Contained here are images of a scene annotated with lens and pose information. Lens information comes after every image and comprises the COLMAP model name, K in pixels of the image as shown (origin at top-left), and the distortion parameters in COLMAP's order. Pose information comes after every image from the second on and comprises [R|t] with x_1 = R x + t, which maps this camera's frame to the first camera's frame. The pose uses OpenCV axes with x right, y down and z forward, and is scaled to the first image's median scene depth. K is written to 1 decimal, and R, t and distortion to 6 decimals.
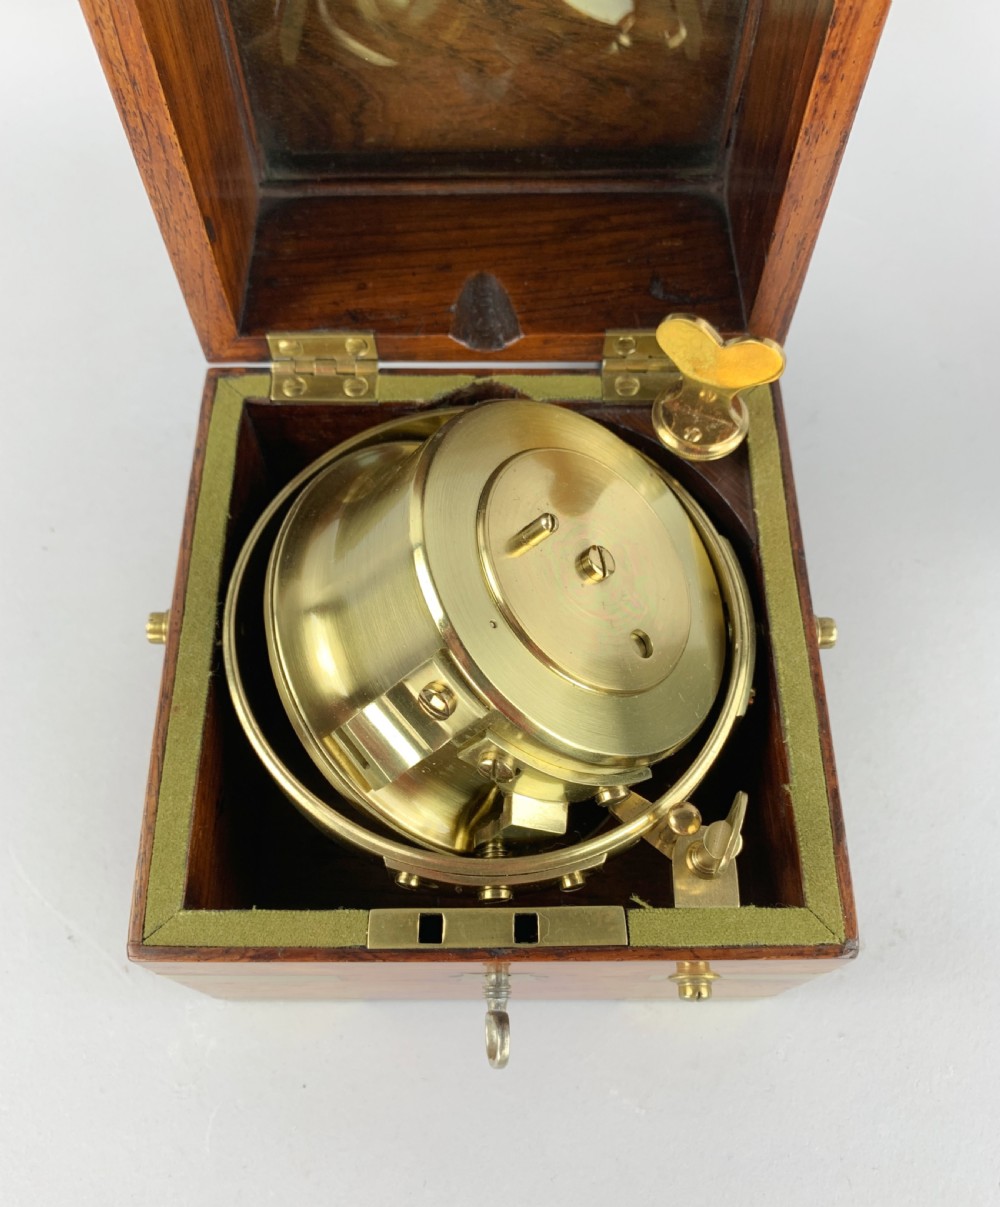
lens RADIAL K [[1075.8, 0, 500.0], [0, 1075.8, 603.5], [0, 0, 1]] dist [0.049308, -0.189388]
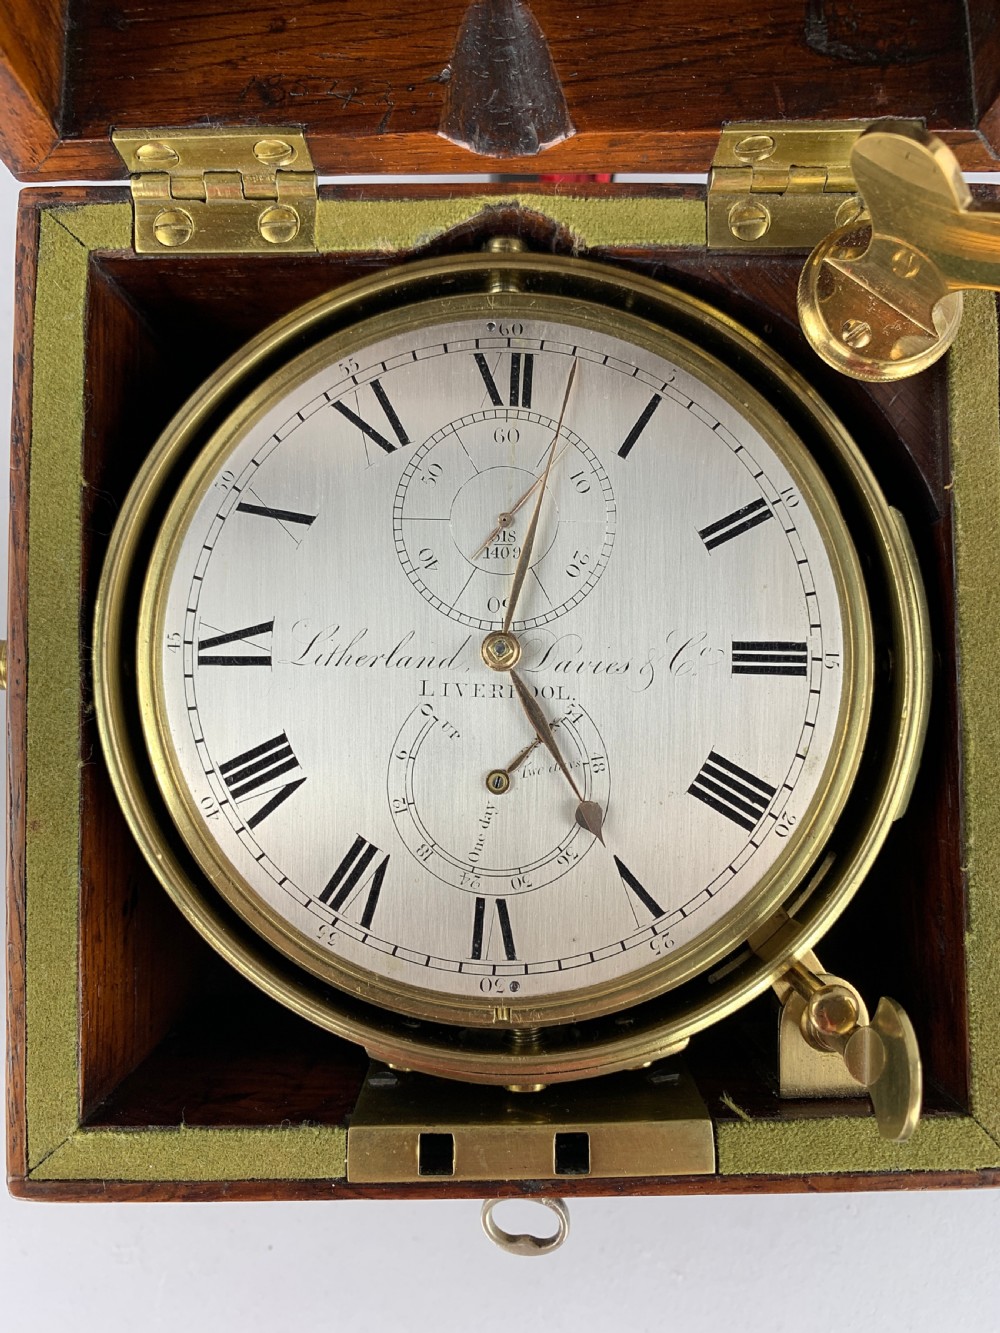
lens RADIAL K [[1111.9, 0, 500.0], [0, 1111.9, 666.5], [0, 0, 1]] dist [0.085684, -0.177714]
pose [[0.999990, -0.004187, 0.001850, -0.019790], [0.003139, 0.921436, 0.388518, -0.237642], [-0.003331, -0.388508, 0.921439, 0.388449]]
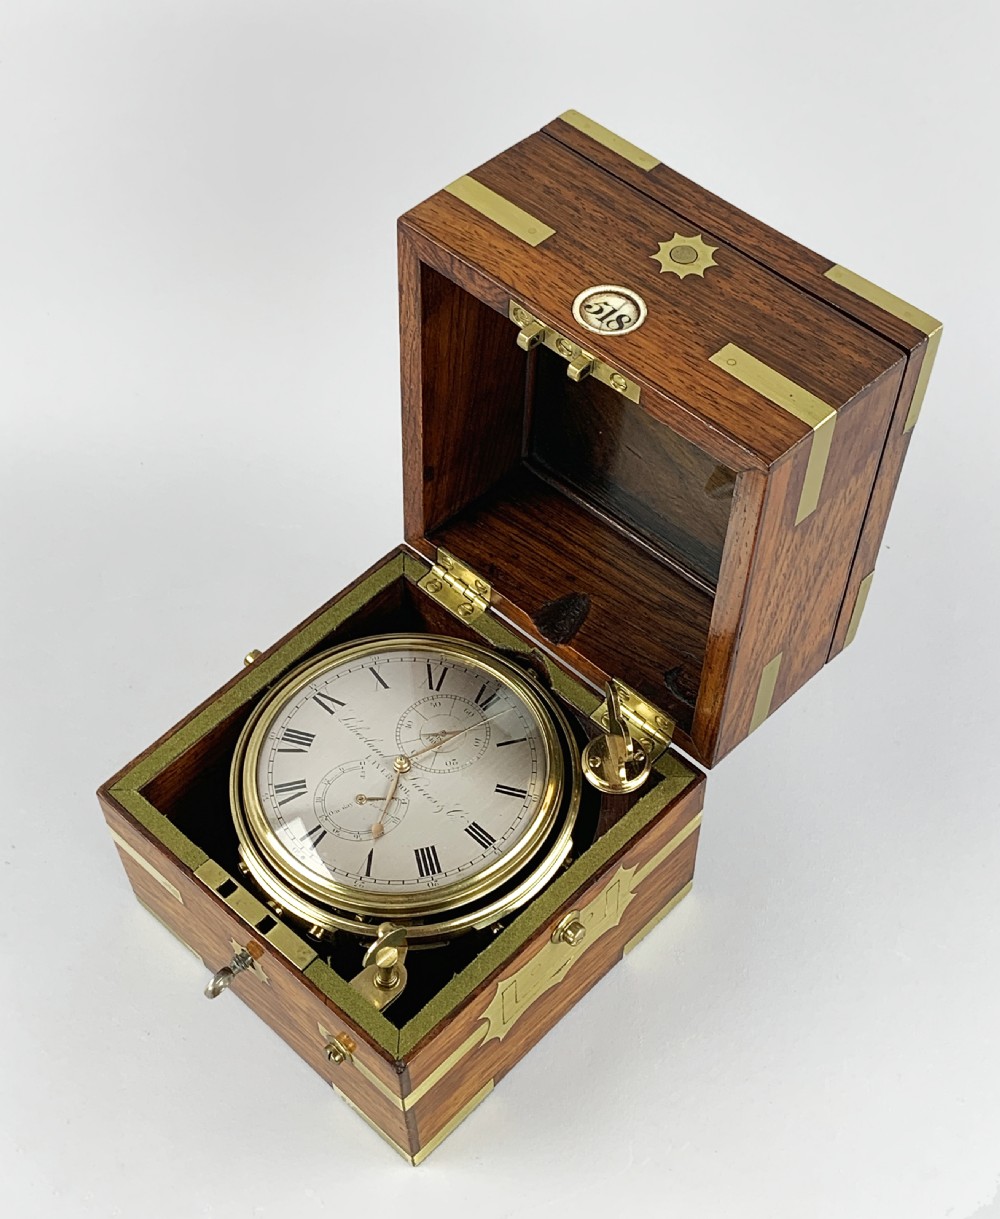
lens RADIAL K [[1954.7, 0, 500.0], [0, 1954.7, 609.5], [0, 0, 1]] dist [0.056808, -0.014259]
pose [[0.719253, 0.550047, -0.424409, 1.082875], [-0.616227, 0.787200, -0.024094, -0.183341], [0.320843, 0.278862, 0.905150, -1.432687]]
